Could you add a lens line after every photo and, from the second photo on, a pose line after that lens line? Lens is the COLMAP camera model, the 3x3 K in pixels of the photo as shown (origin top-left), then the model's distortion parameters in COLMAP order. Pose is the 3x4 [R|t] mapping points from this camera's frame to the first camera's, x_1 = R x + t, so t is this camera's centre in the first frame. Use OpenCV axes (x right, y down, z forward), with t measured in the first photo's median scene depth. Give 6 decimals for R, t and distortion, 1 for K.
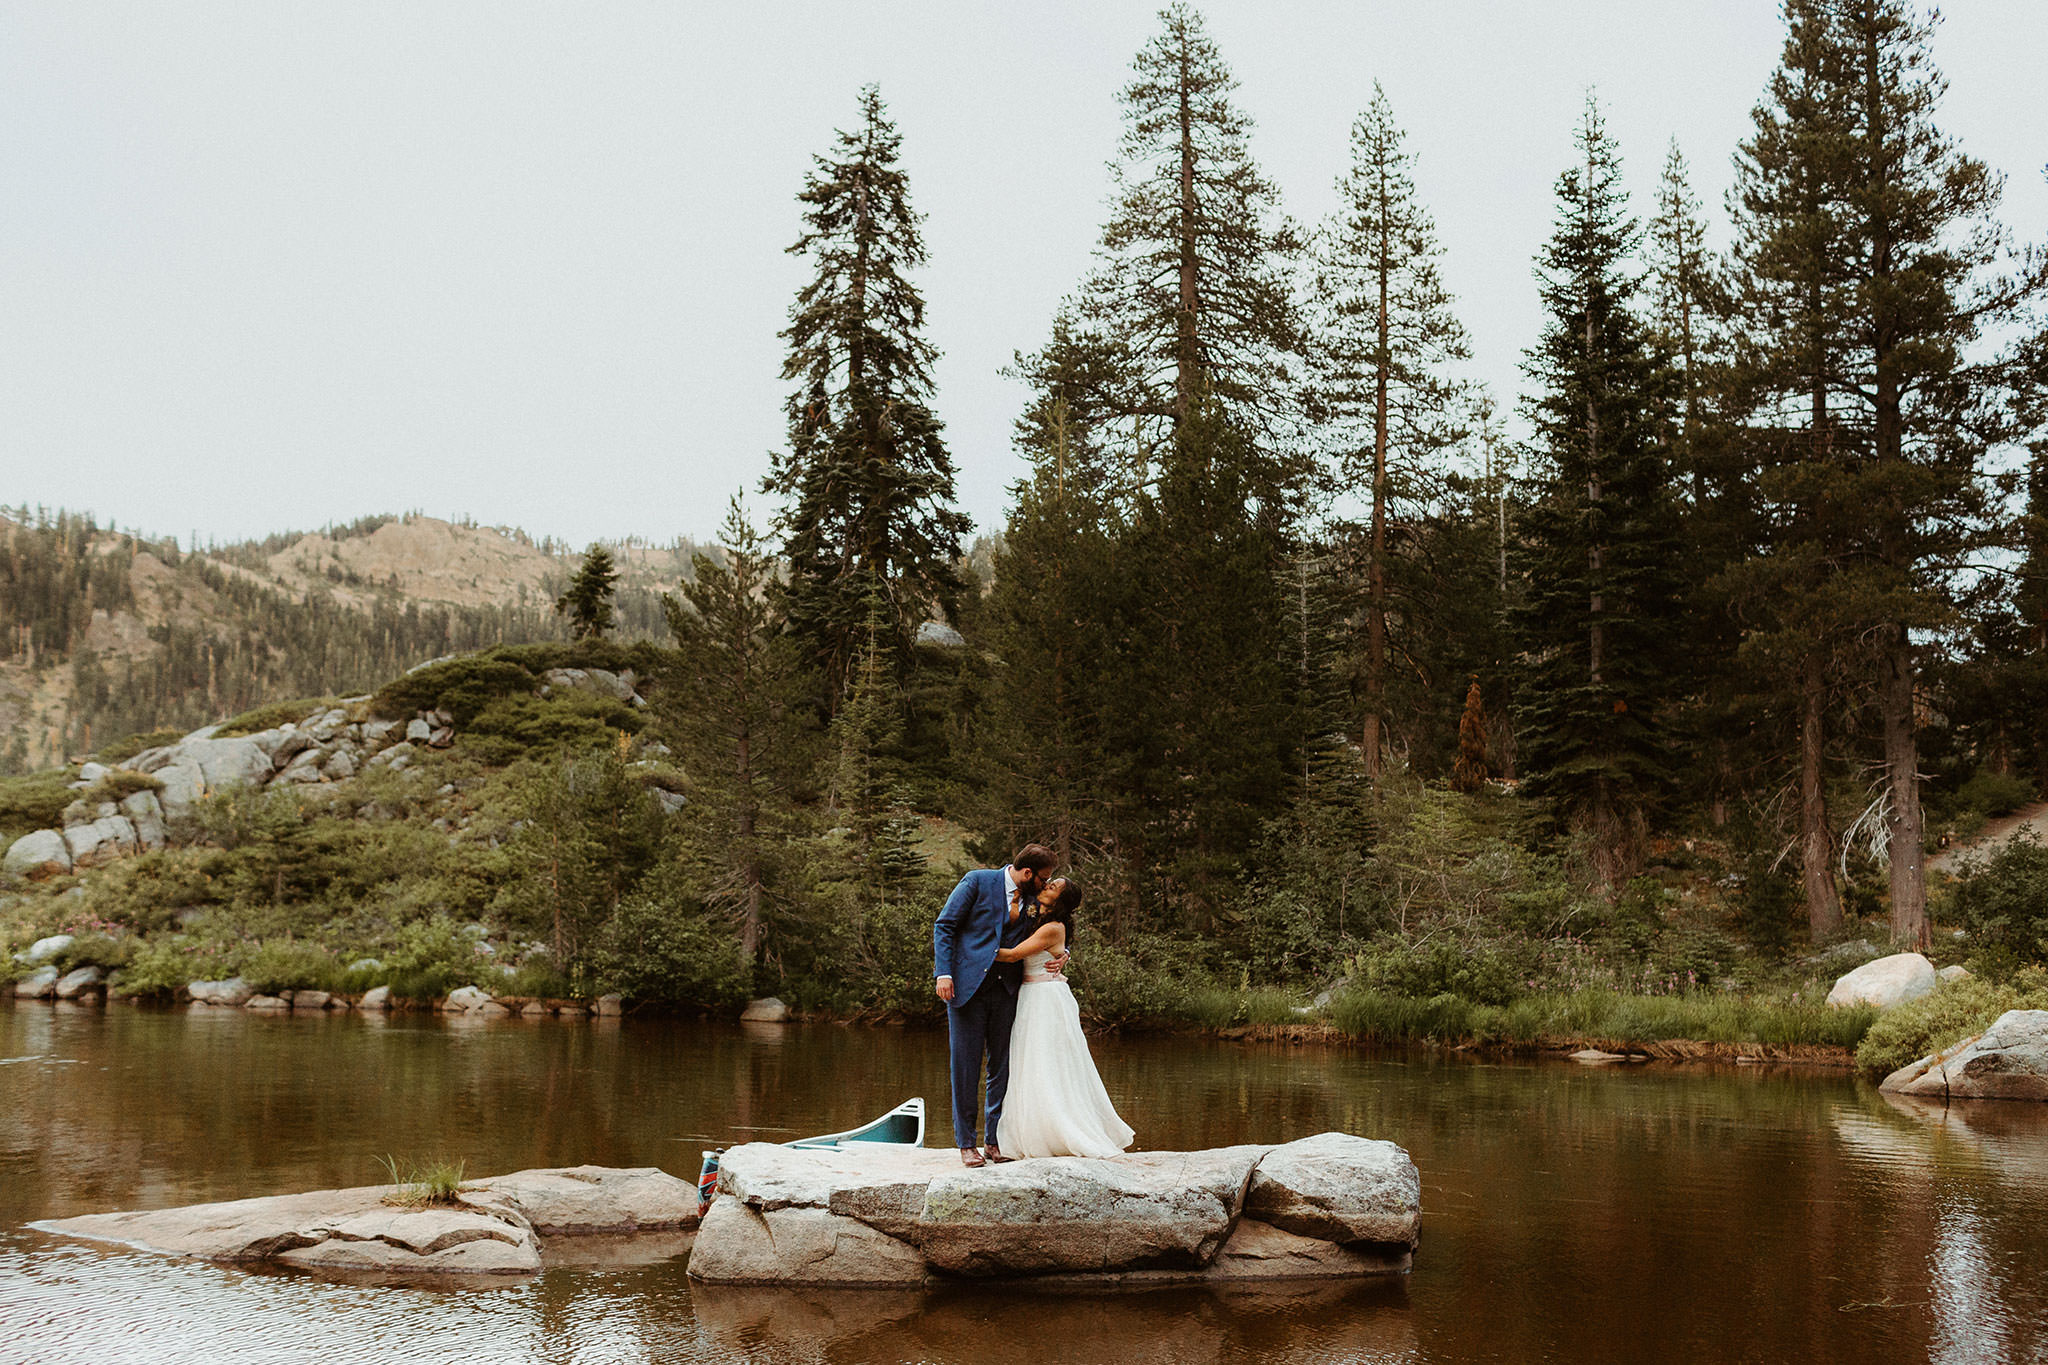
lens RADIAL K [[2111.9, 0, 1017.0], [0, 2111.9, 690.7], [0, 0, 1]] dist [-0.021678, 0.000000]
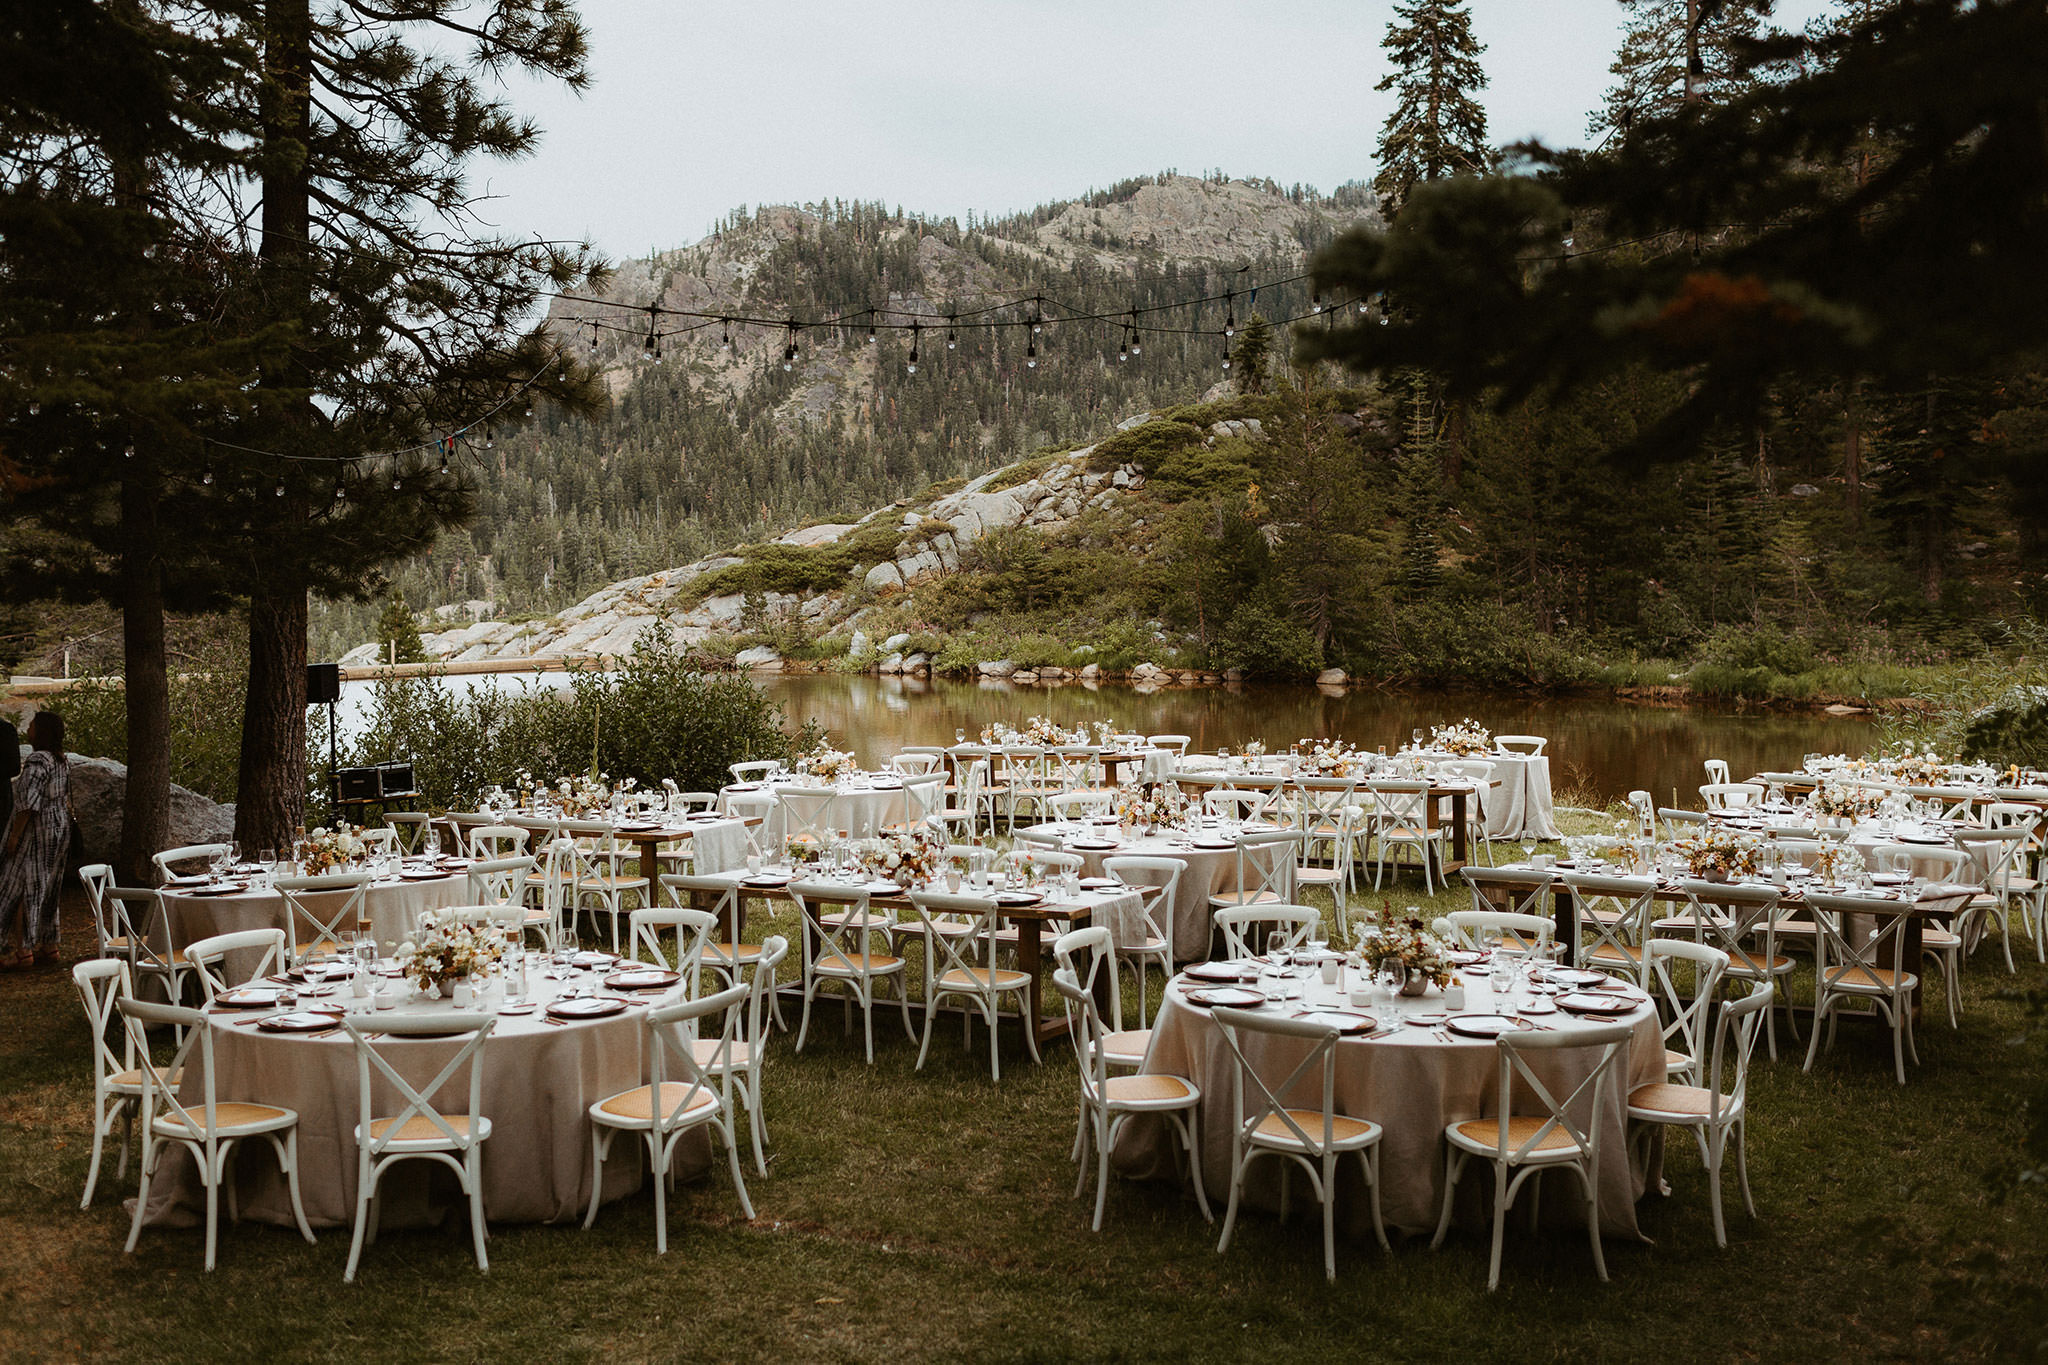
lens RADIAL K [[2111.9, 0, 1013.6], [0, 2111.9, 682.1], [0, 0, 1]] dist [-0.021678, 0.000000]
pose [[0.934731, -0.006281, -0.355299, 0.150555], [0.065712, 0.985656, 0.155451, -0.070484], [0.349226, -0.168653, 0.921736, -0.353195]]
